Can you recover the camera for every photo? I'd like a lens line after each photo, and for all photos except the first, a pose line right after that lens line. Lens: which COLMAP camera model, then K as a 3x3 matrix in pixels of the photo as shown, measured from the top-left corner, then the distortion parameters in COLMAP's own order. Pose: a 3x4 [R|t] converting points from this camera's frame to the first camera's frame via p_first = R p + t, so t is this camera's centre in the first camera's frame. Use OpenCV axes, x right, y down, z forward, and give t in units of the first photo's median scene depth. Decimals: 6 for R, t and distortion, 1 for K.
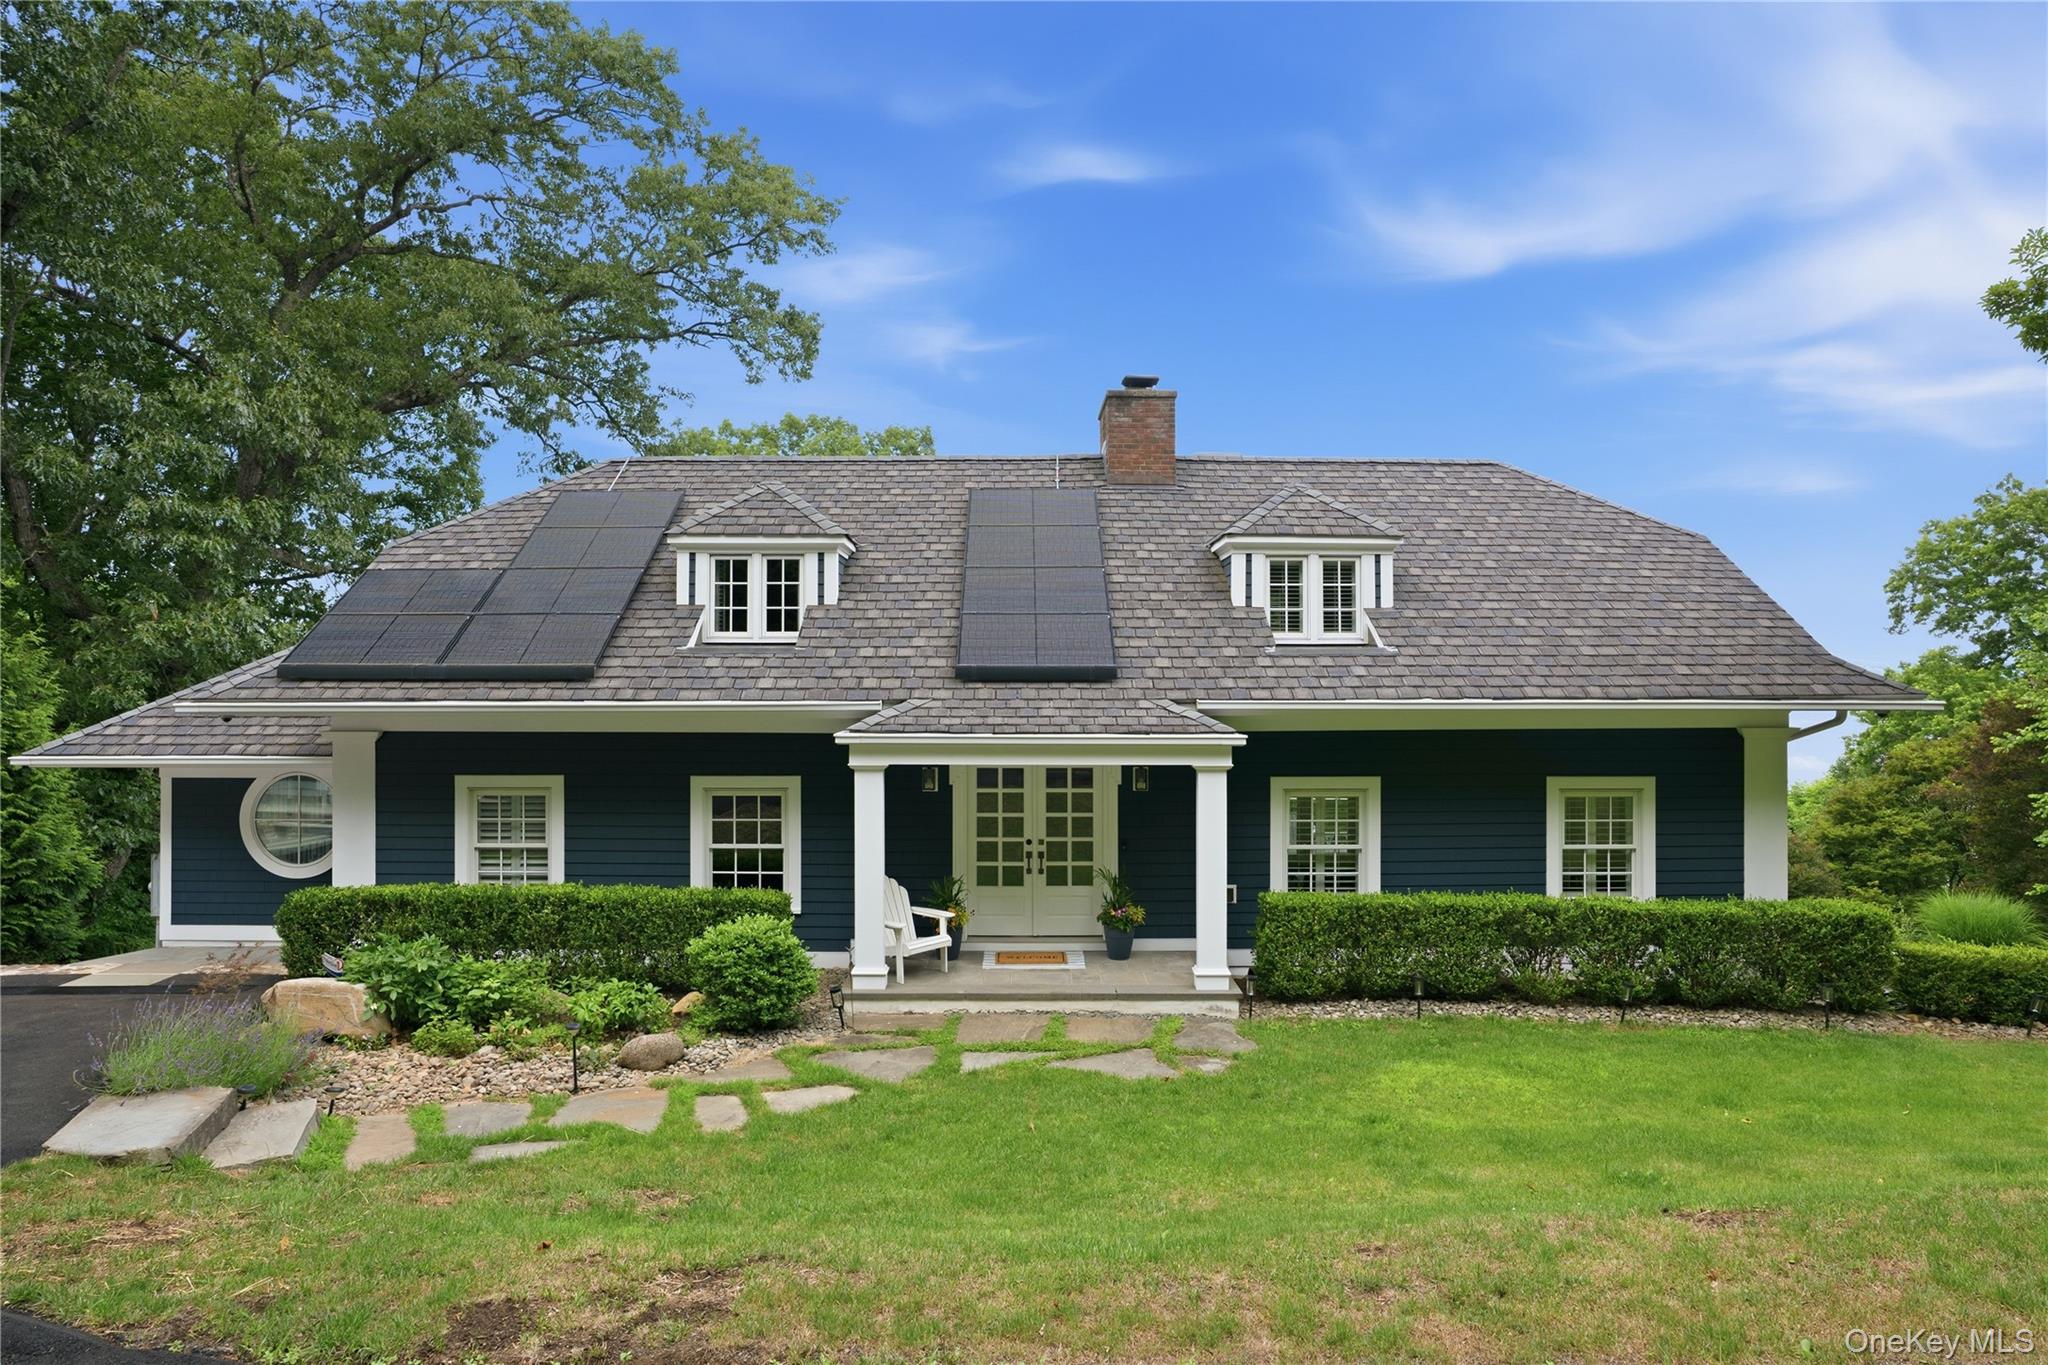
lens RADIAL K [[1035.1, 0, 1019.7], [0, 1035.1, 688.1], [0, 0, 1]] dist [-0.021833, 0.000612]
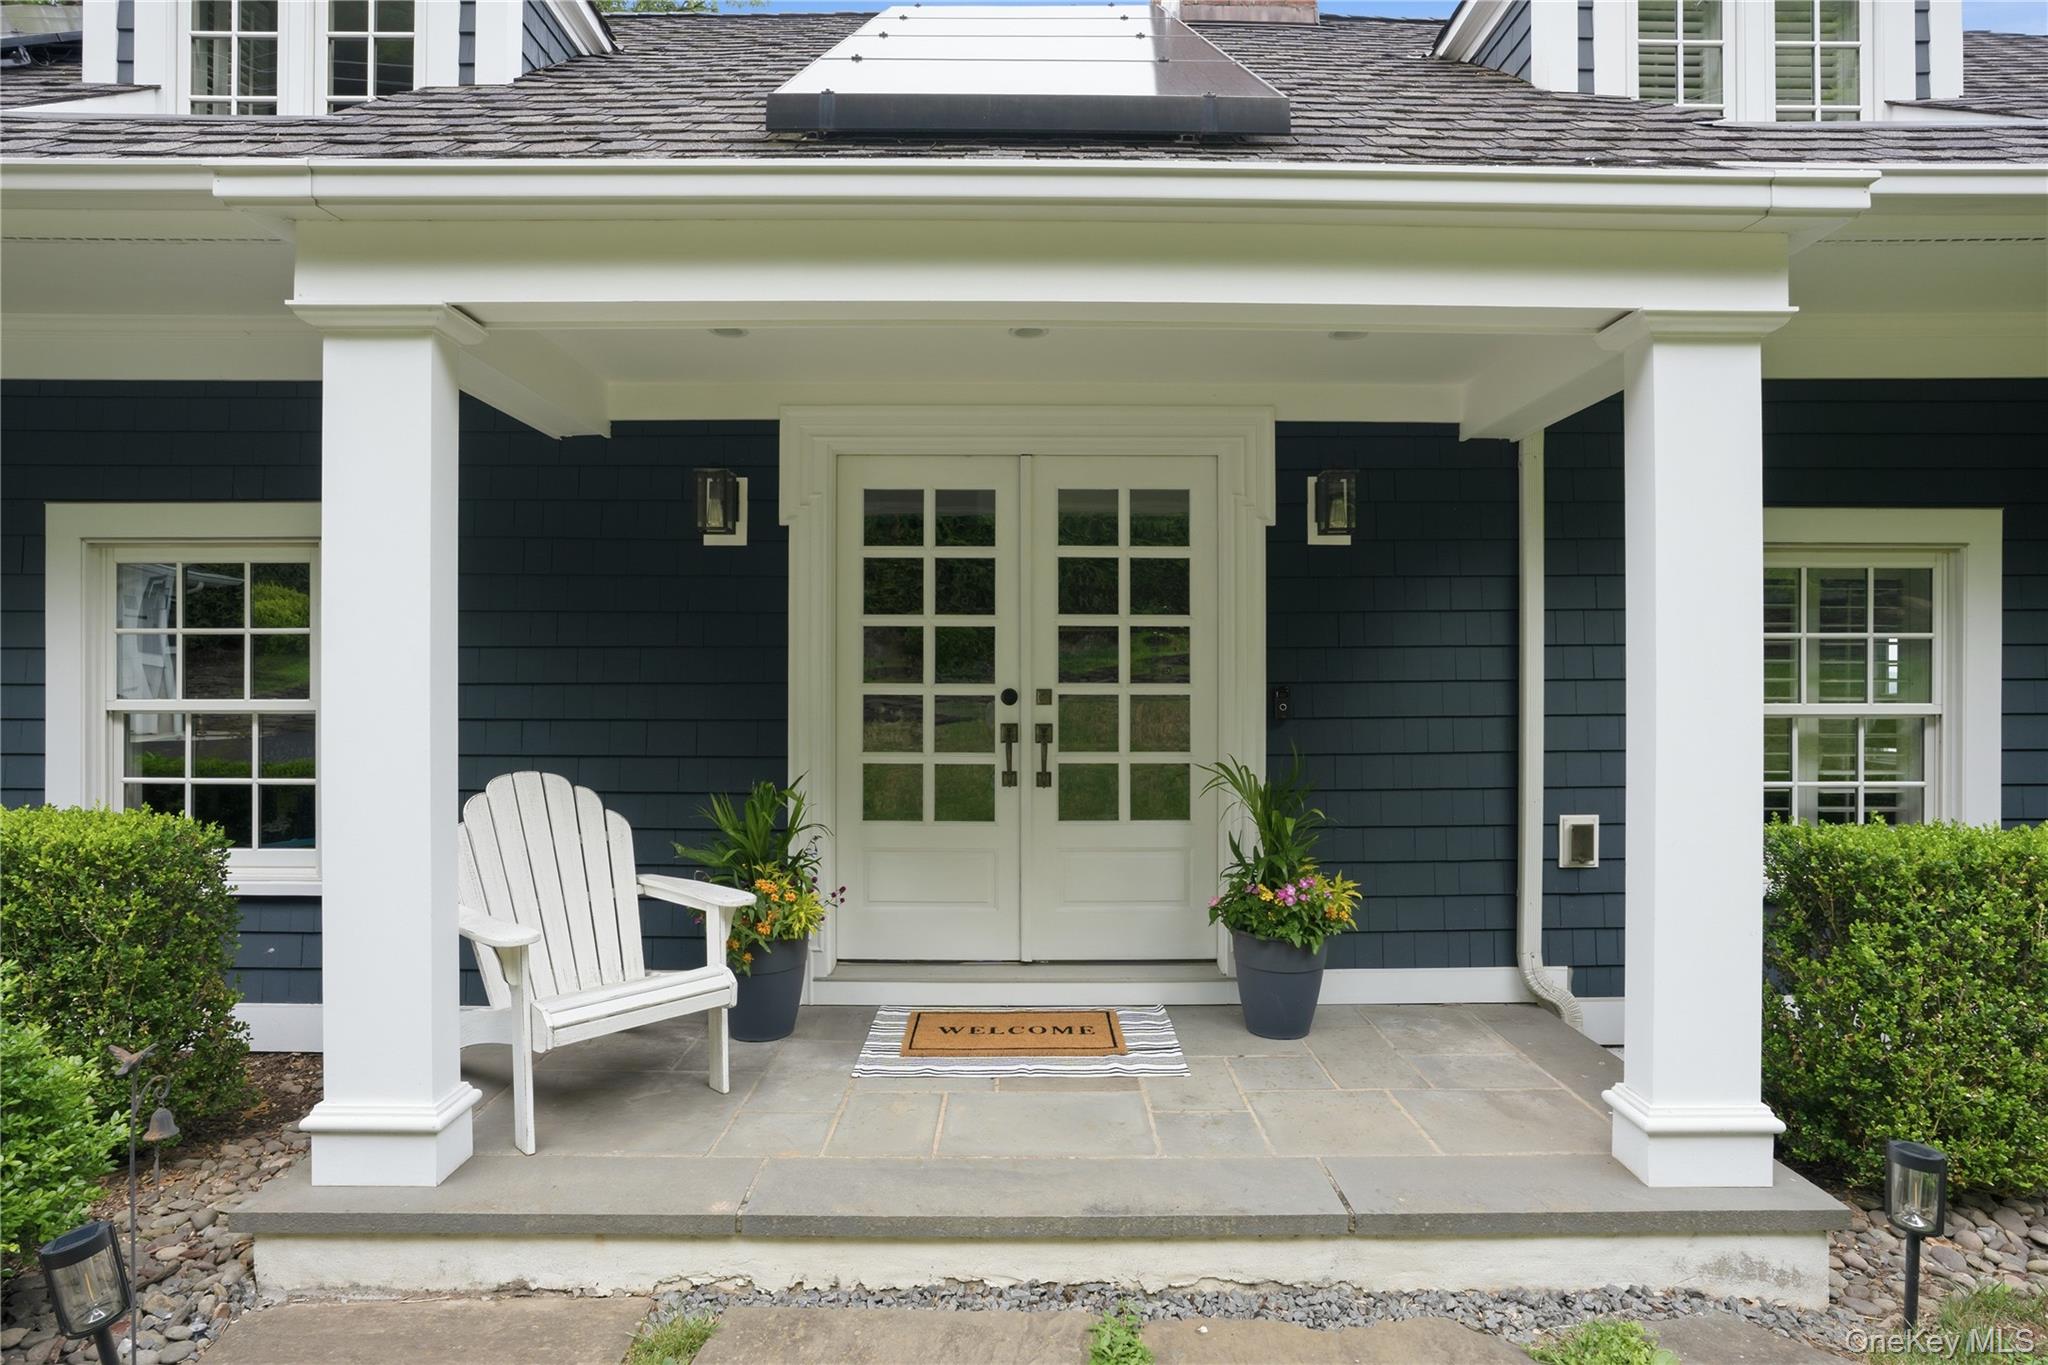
lens RADIAL K [[1069.3, 0, 1030.5], [0, 1069.3, 687.4], [0, 0, 1]] dist [-0.026796, -0.000197]
pose [[0.999921, 0.002615, 0.012309, 0.011604], [-0.002801, 0.999881, 0.015154, 0.141526], [-0.012268, -0.015187, 0.999809, 0.640177]]
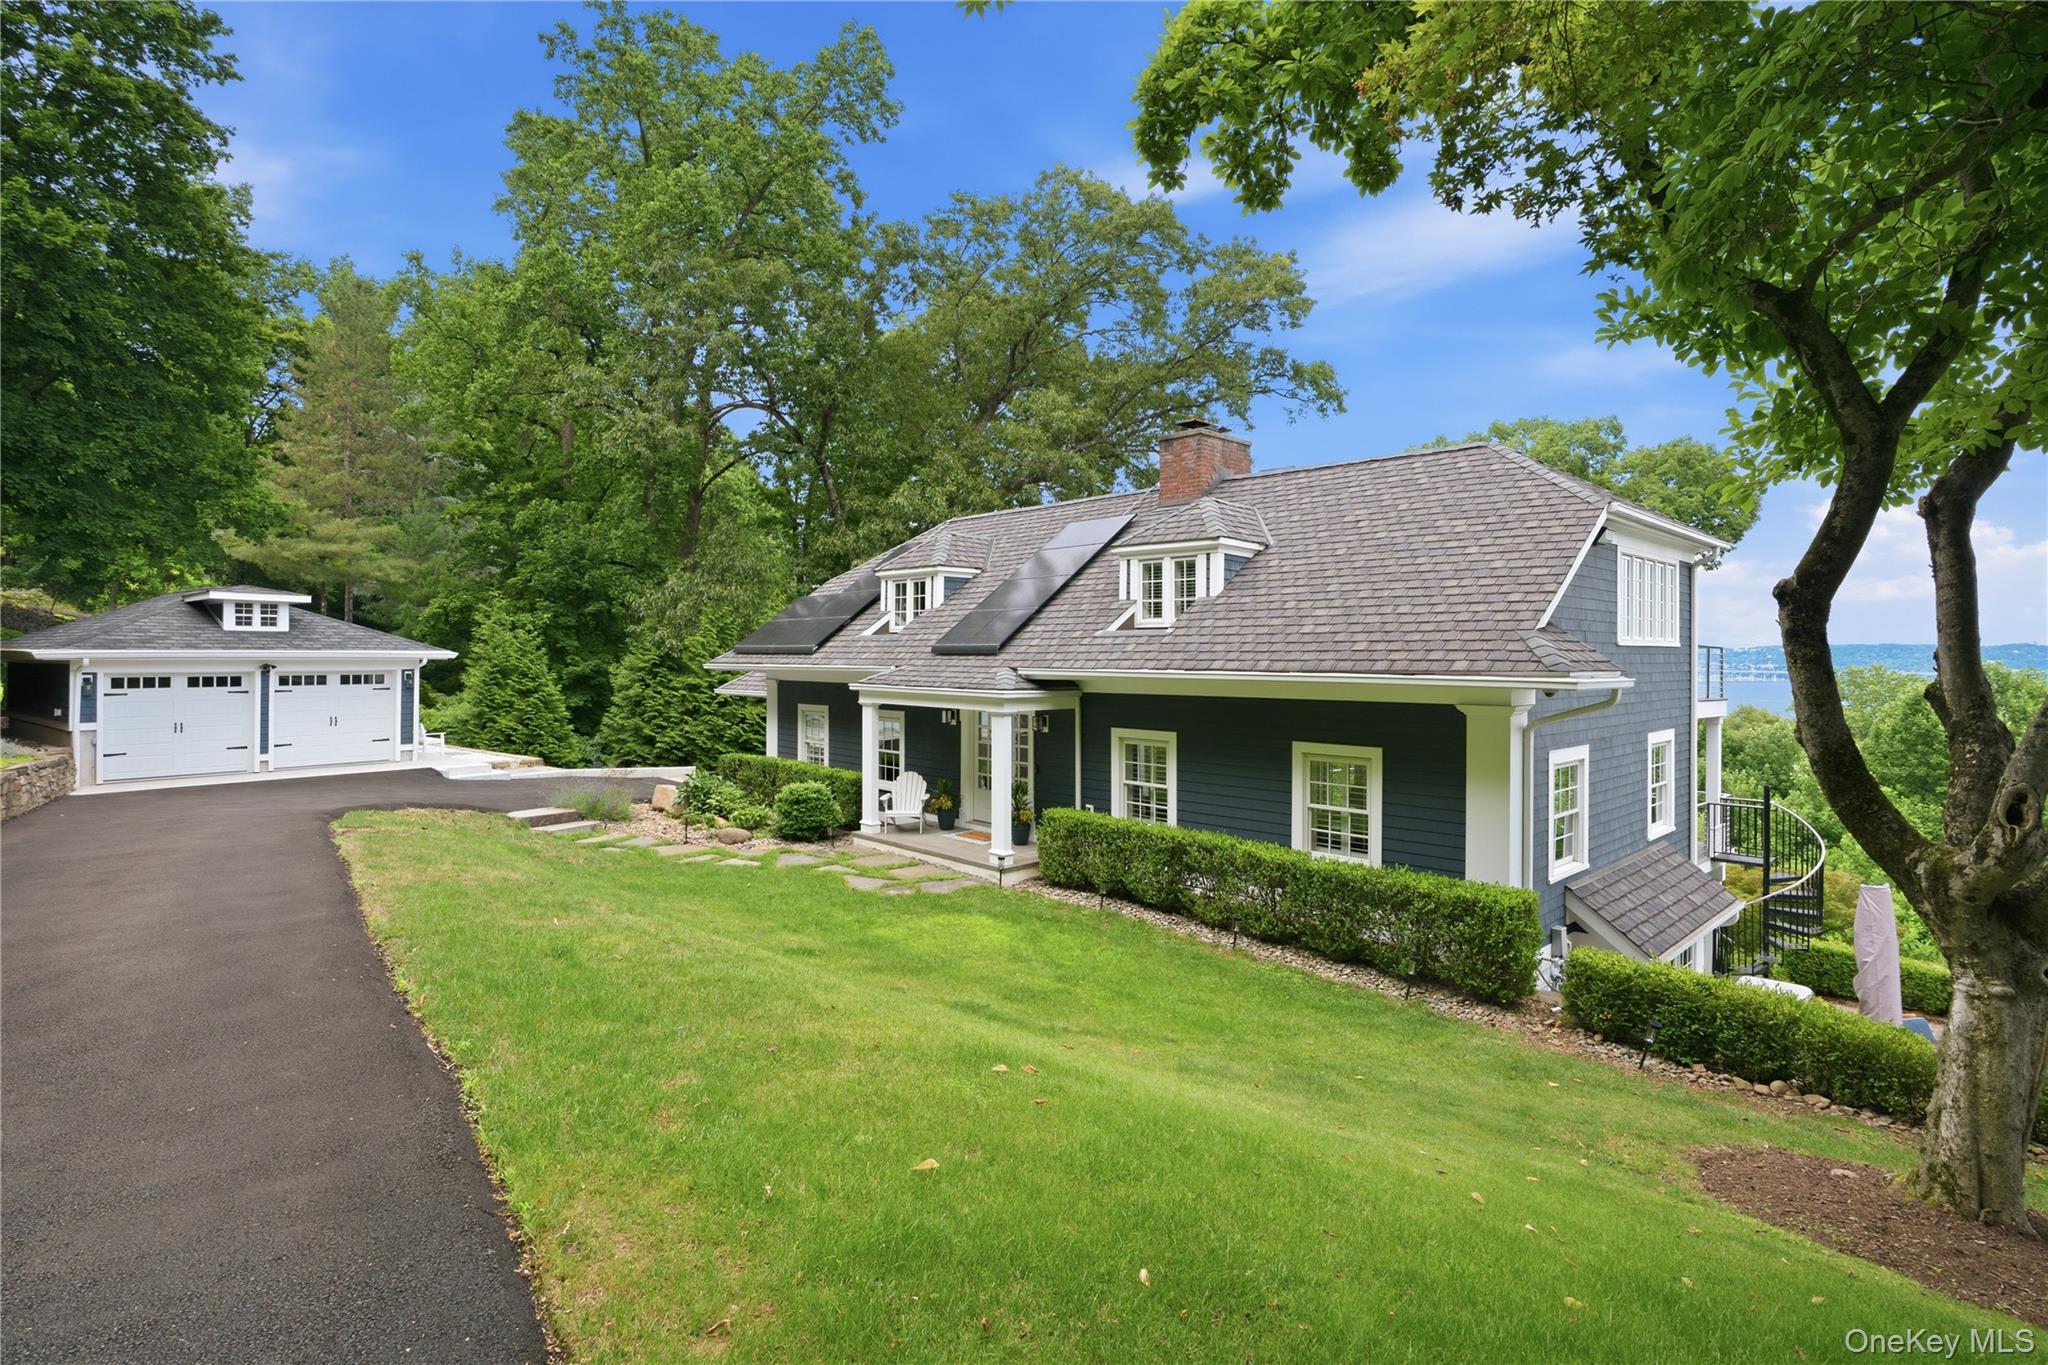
lens RADIAL K [[1039.2, 0, 1019.8], [0, 1039.2, 668.2], [0, 0, 1]] dist [-0.002740, 0.001155]
pose [[0.676636, 0.012683, -0.736208, 1.143889], [-0.011703, 0.999911, 0.006470, 0.001678], [0.736224, 0.004238, 0.676724, 0.002887]]
